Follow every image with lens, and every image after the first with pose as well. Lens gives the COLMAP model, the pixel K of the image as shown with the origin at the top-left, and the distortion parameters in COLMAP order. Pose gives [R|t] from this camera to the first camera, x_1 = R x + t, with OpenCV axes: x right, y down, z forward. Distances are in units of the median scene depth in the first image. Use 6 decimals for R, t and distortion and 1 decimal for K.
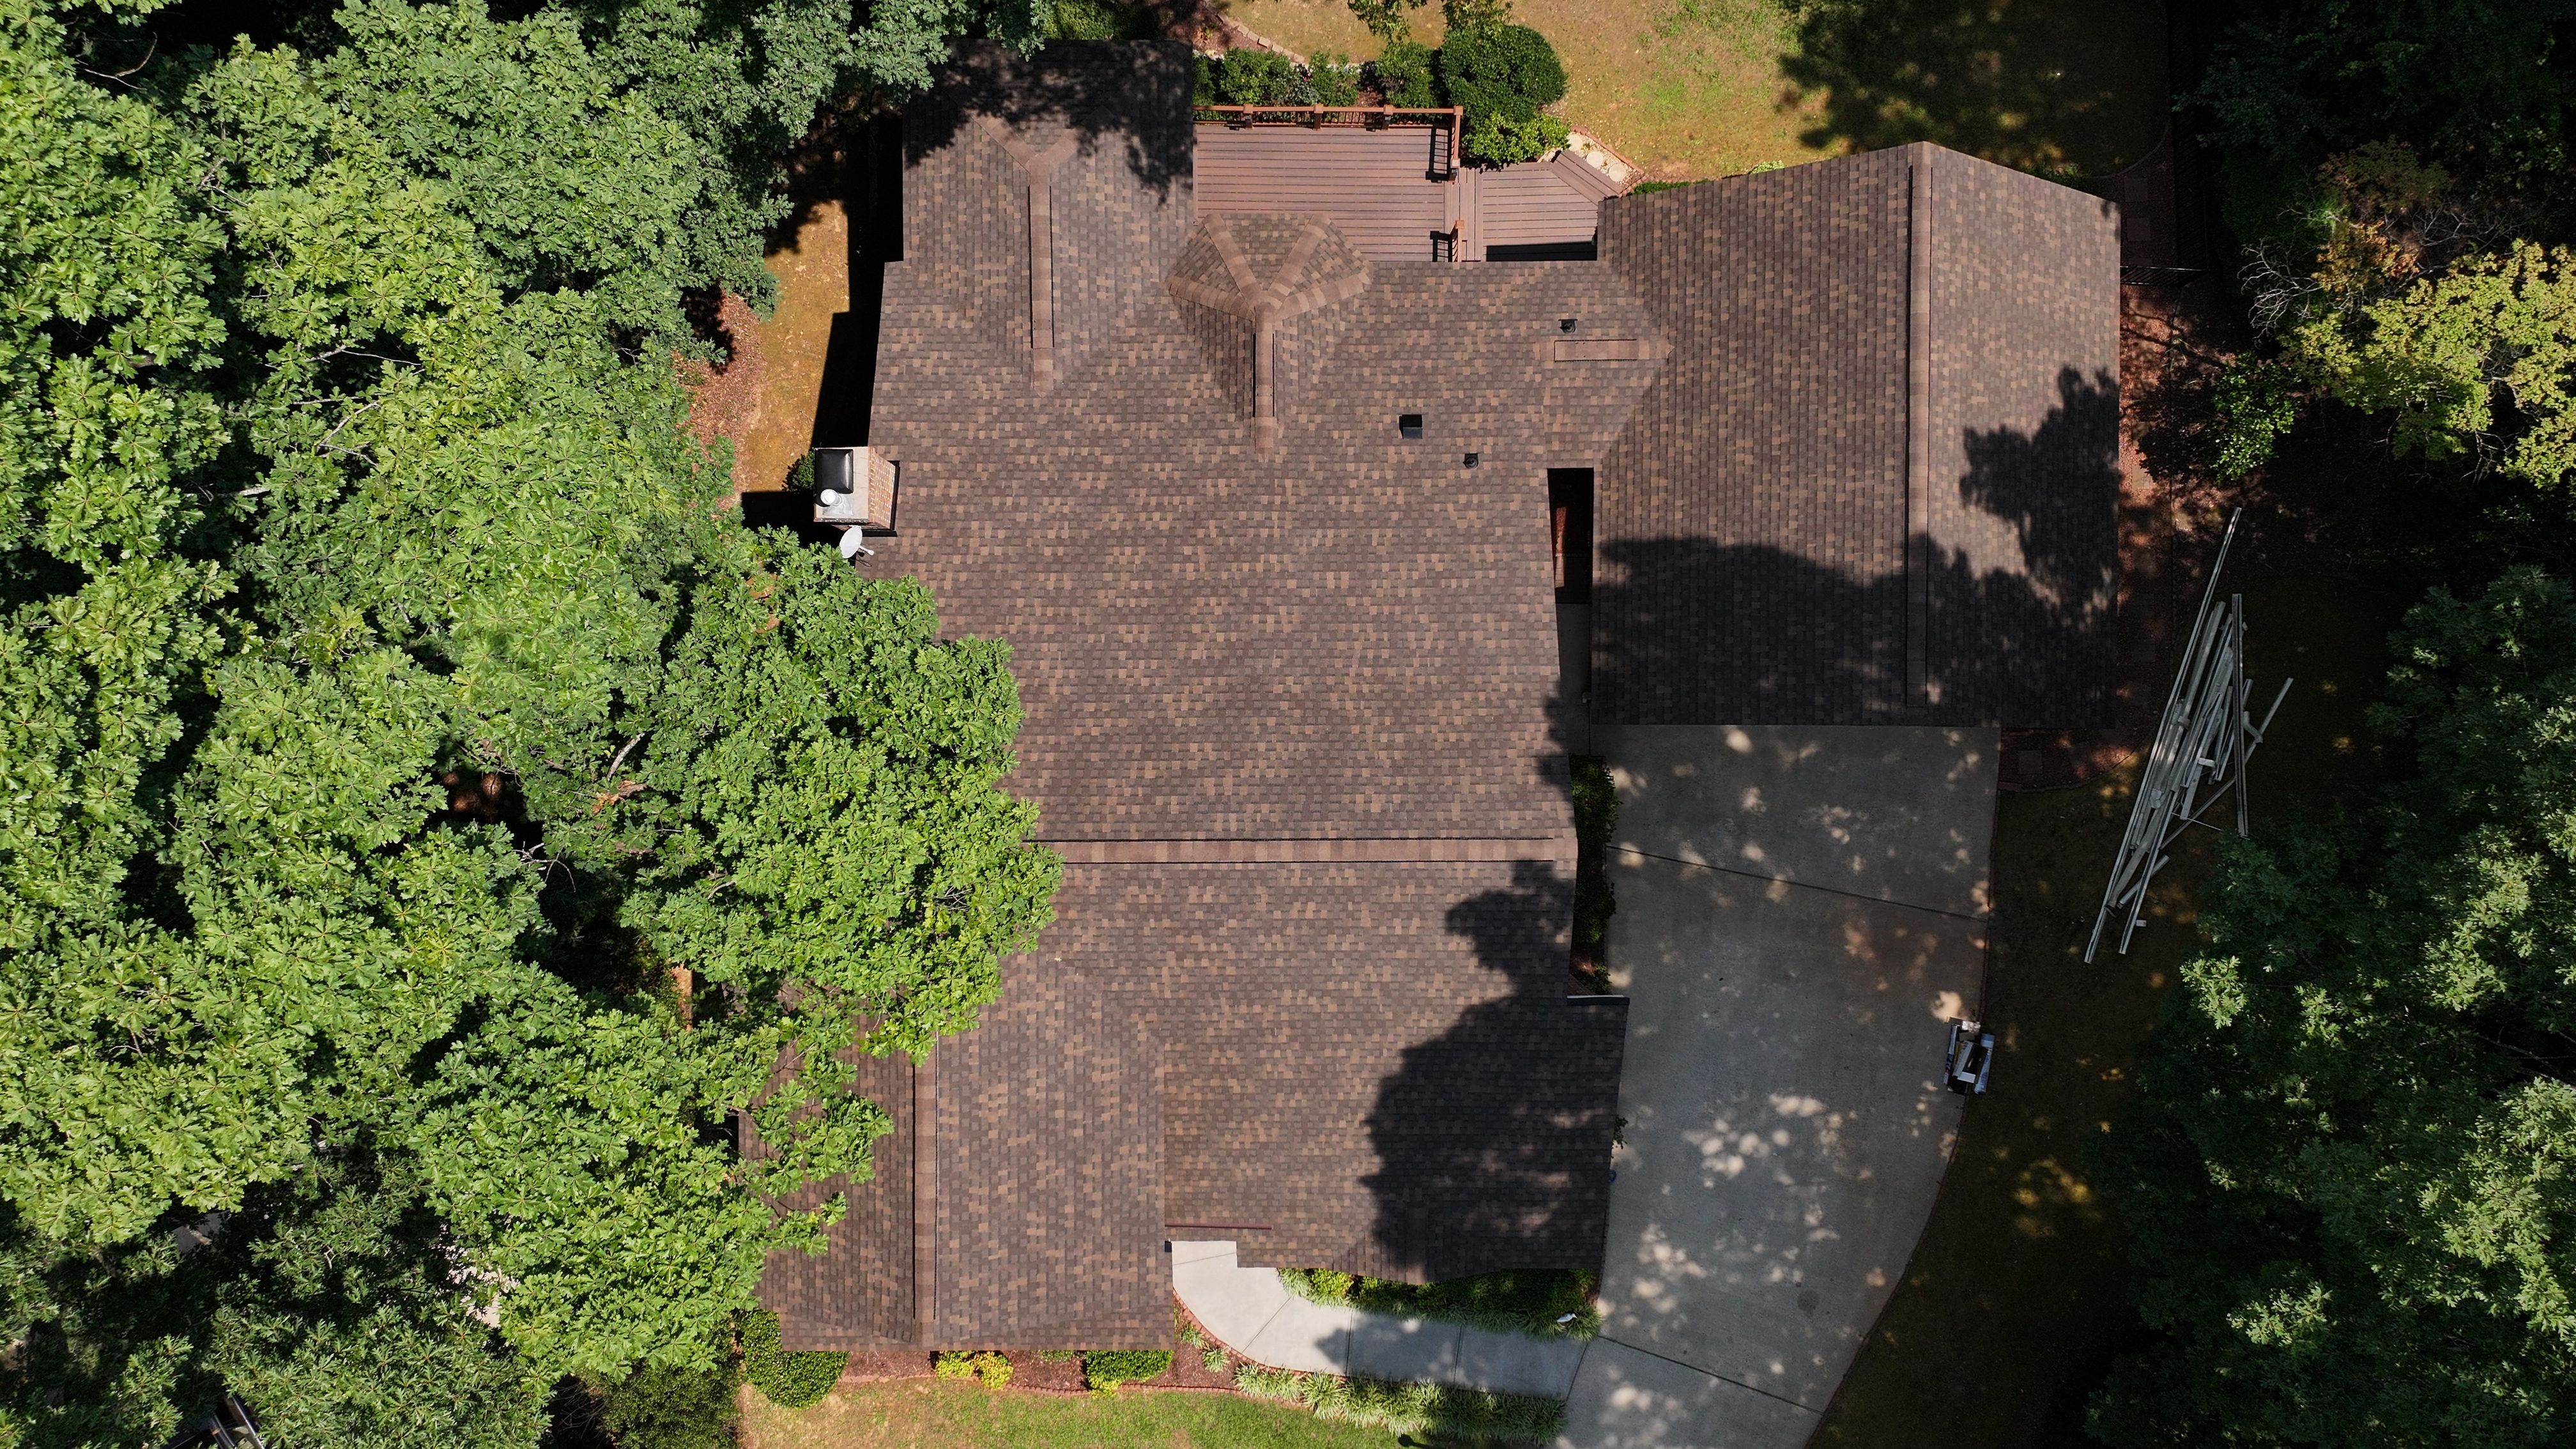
lens RADIAL K [[2054.5, 0, 1286.2], [0, 2054.5, 709.3], [0, 0, 1]] dist [0.004754, 0.000111]
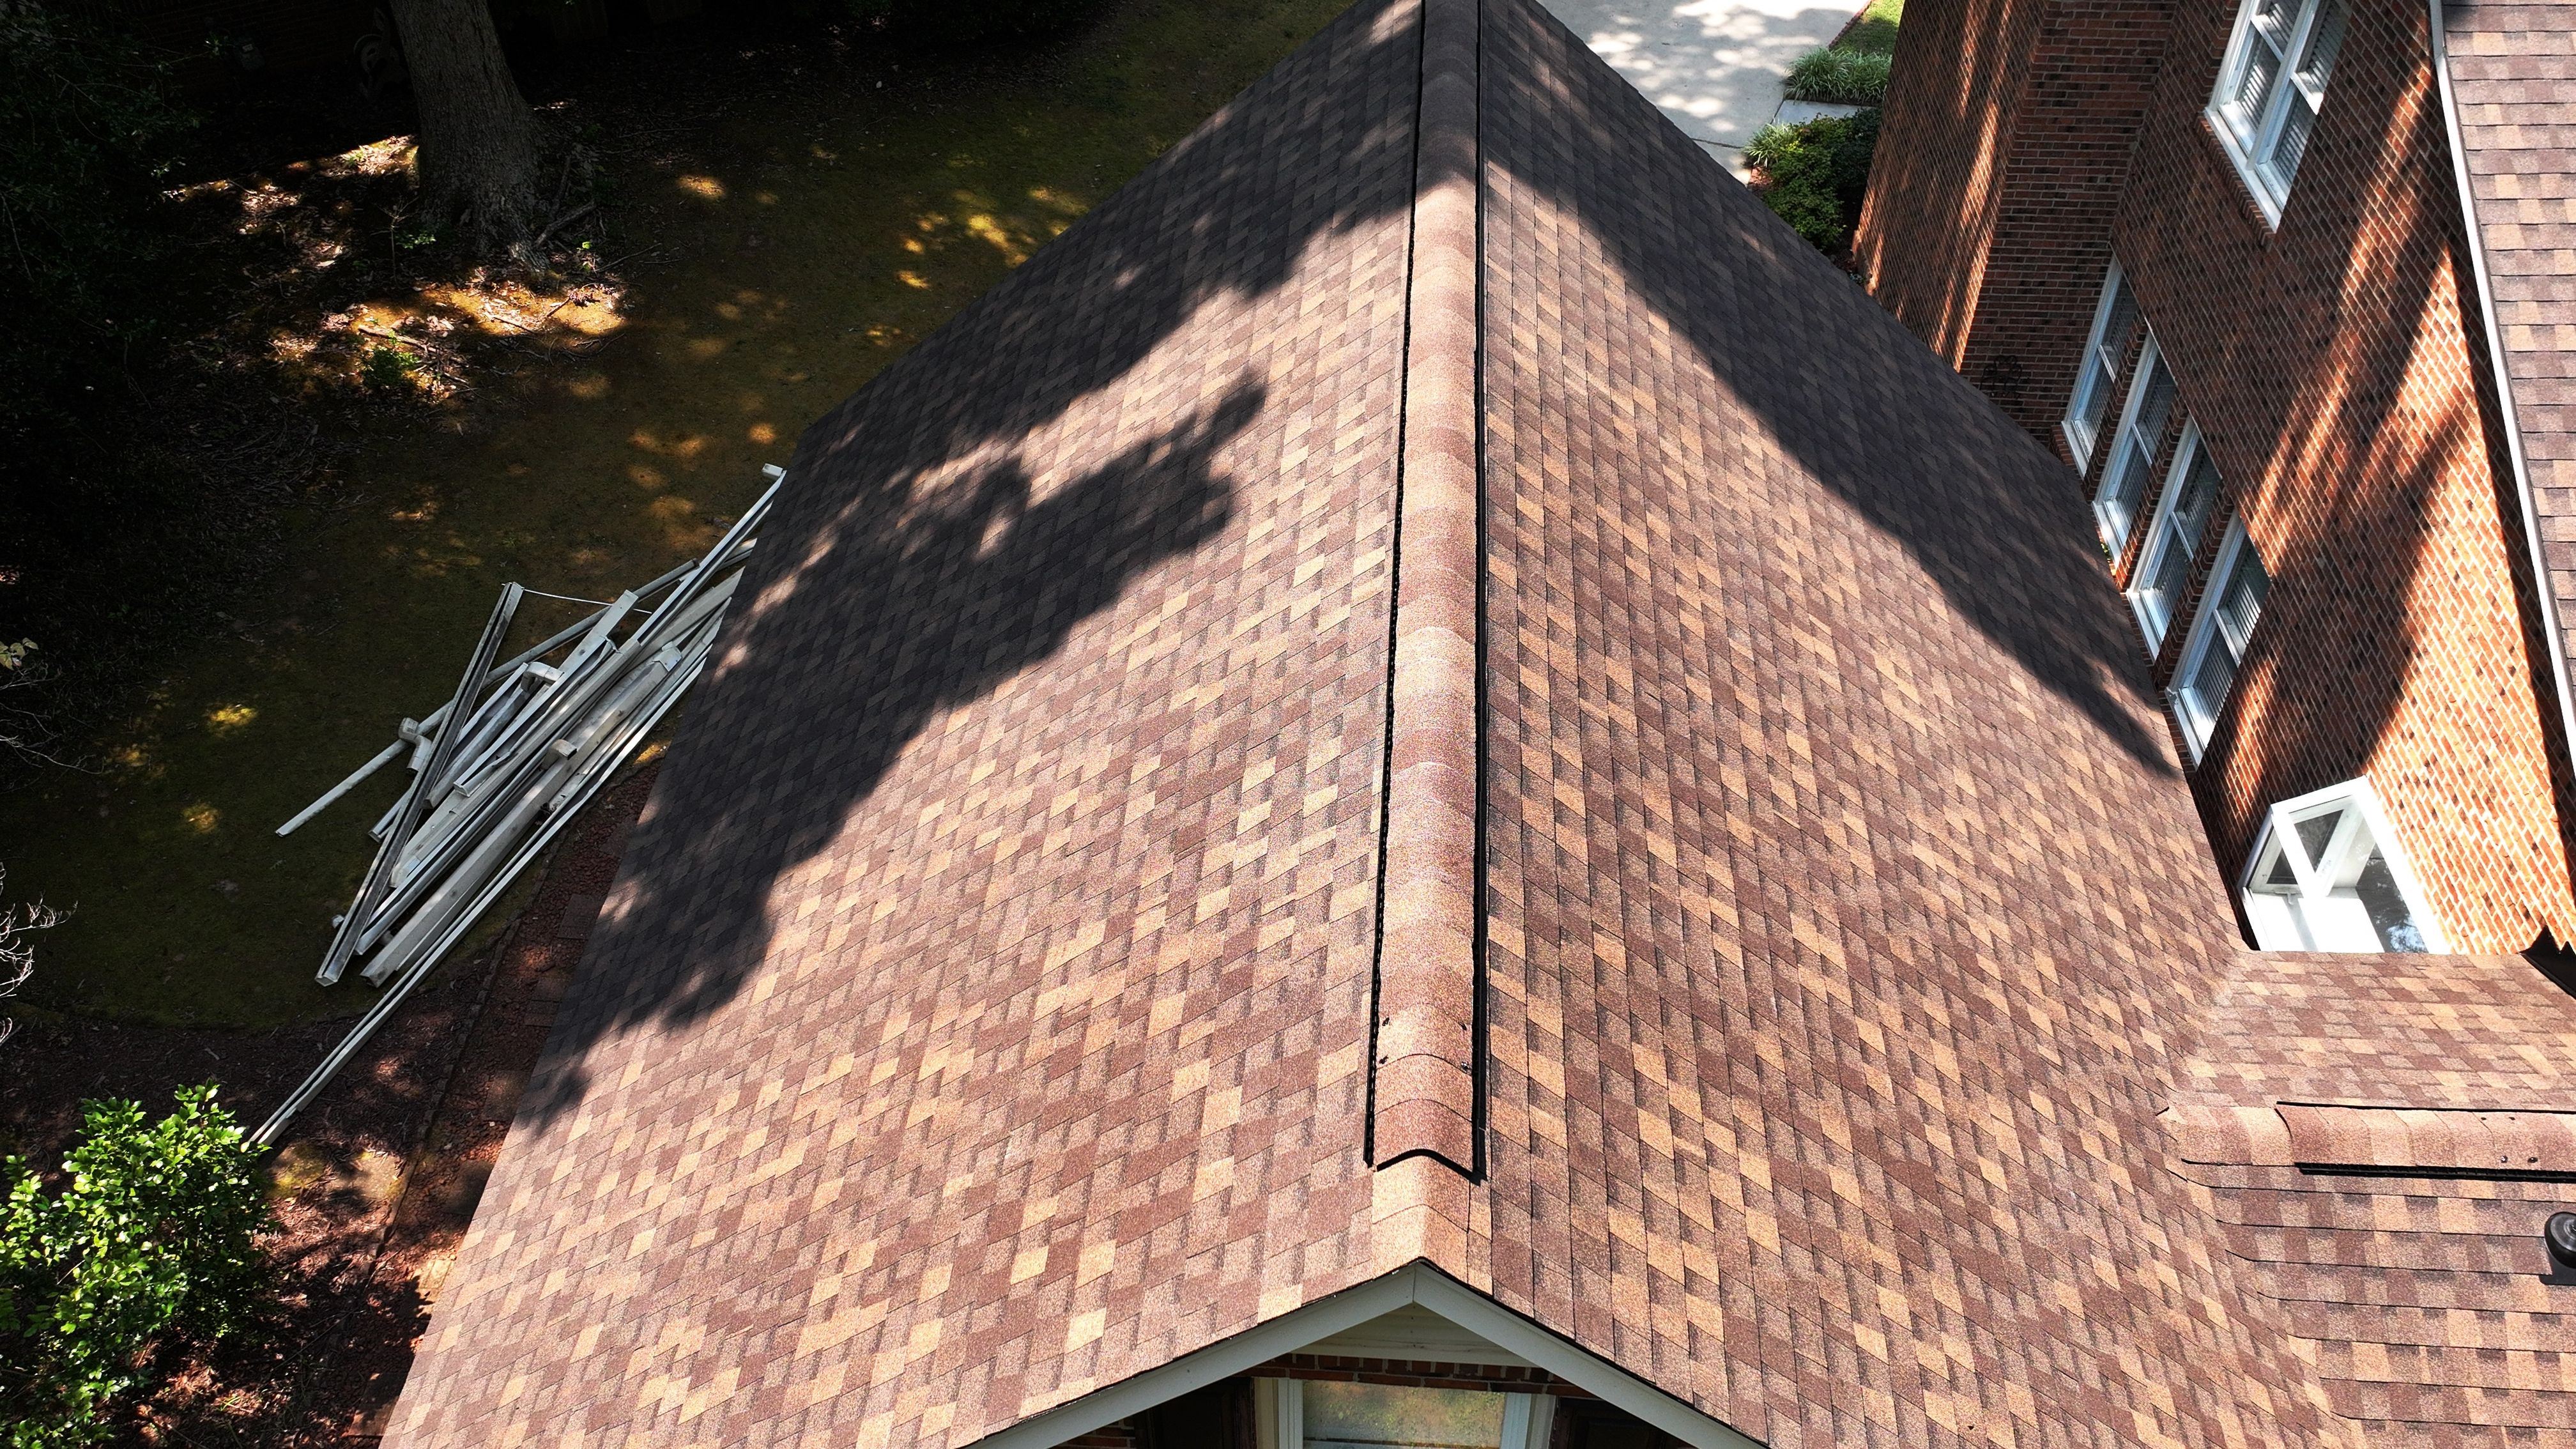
lens RADIAL K [[2054.5, 0, 1298.0], [0, 2054.5, 729.6], [0, 0, 1]] dist [0.004754, 0.000111]
pose [[-0.998439, -0.028137, 0.048250, 0.303955], [0.054654, -0.670310, 0.740066, -0.363960], [0.011519, 0.741548, 0.670801, 0.828693]]
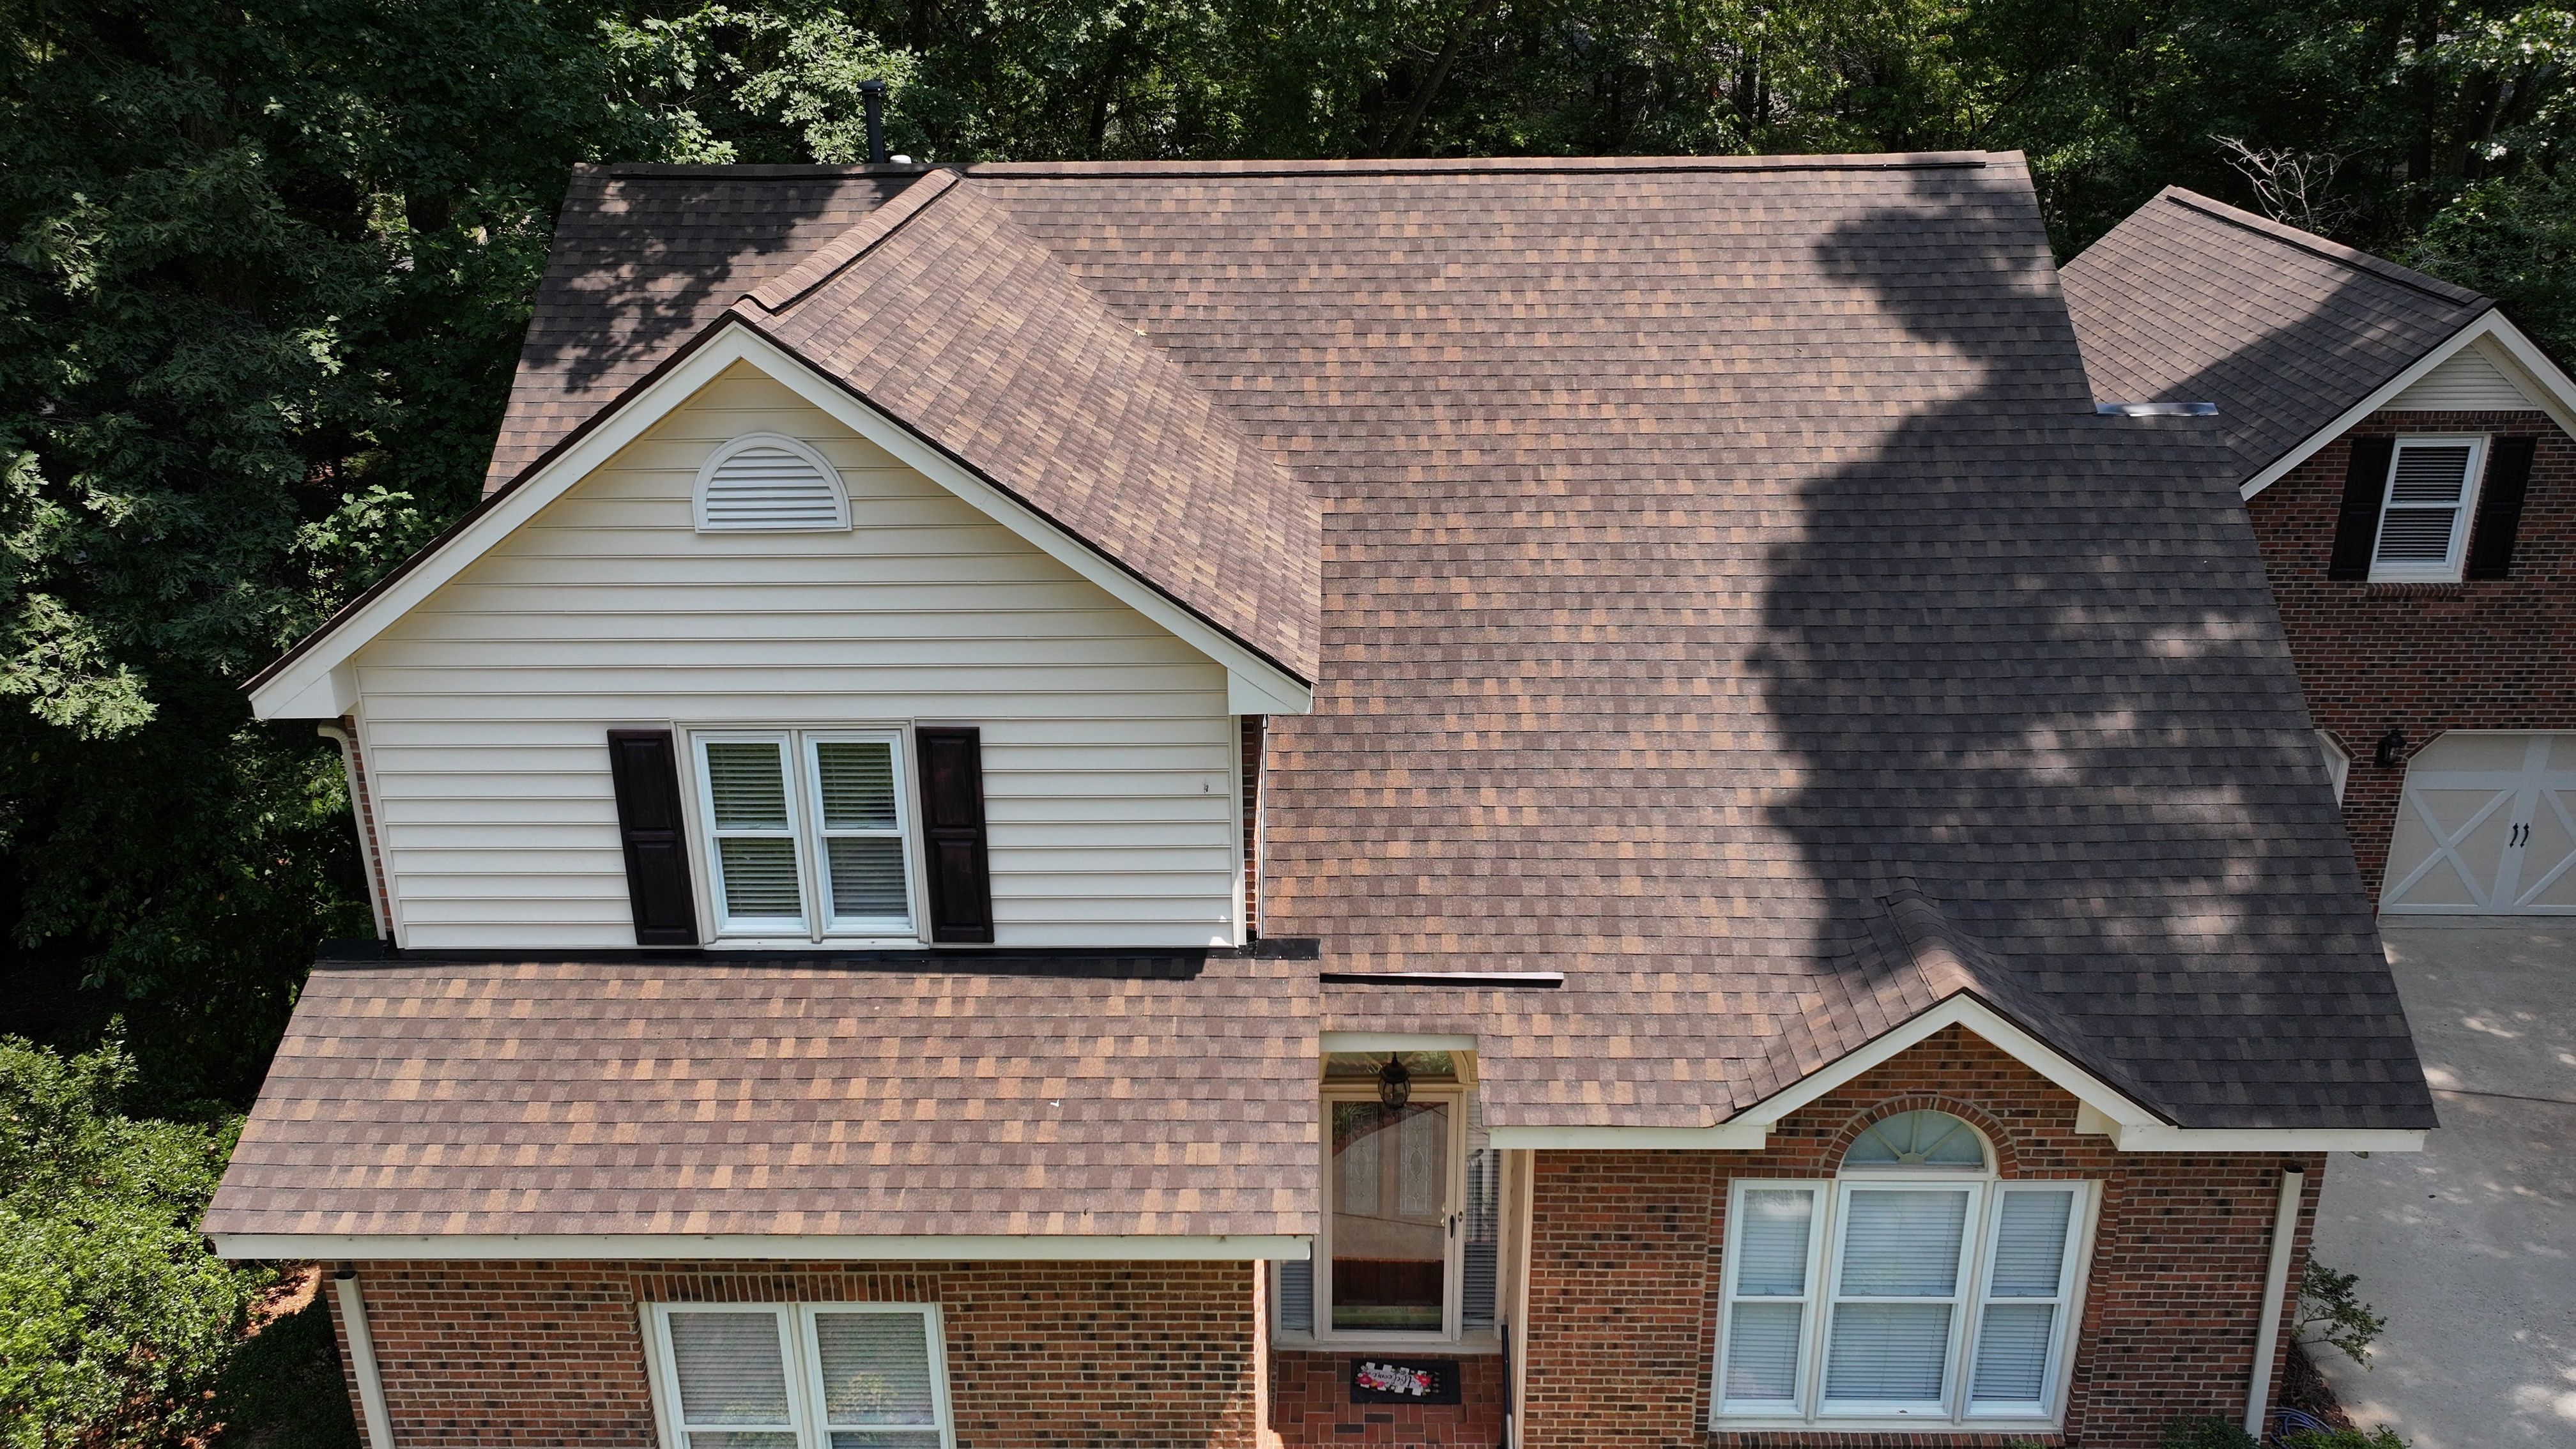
lens RADIAL K [[2054.5, 0, 1291.1], [0, 2054.5, 715.5], [0, 0, 1]] dist [0.004754, 0.000111]
pose [[0.999793, 0.006544, -0.019290, -0.056549], [-0.020321, 0.385951, -0.922295, 0.643135], [0.001410, 0.922496, 0.386004, 0.844765]]
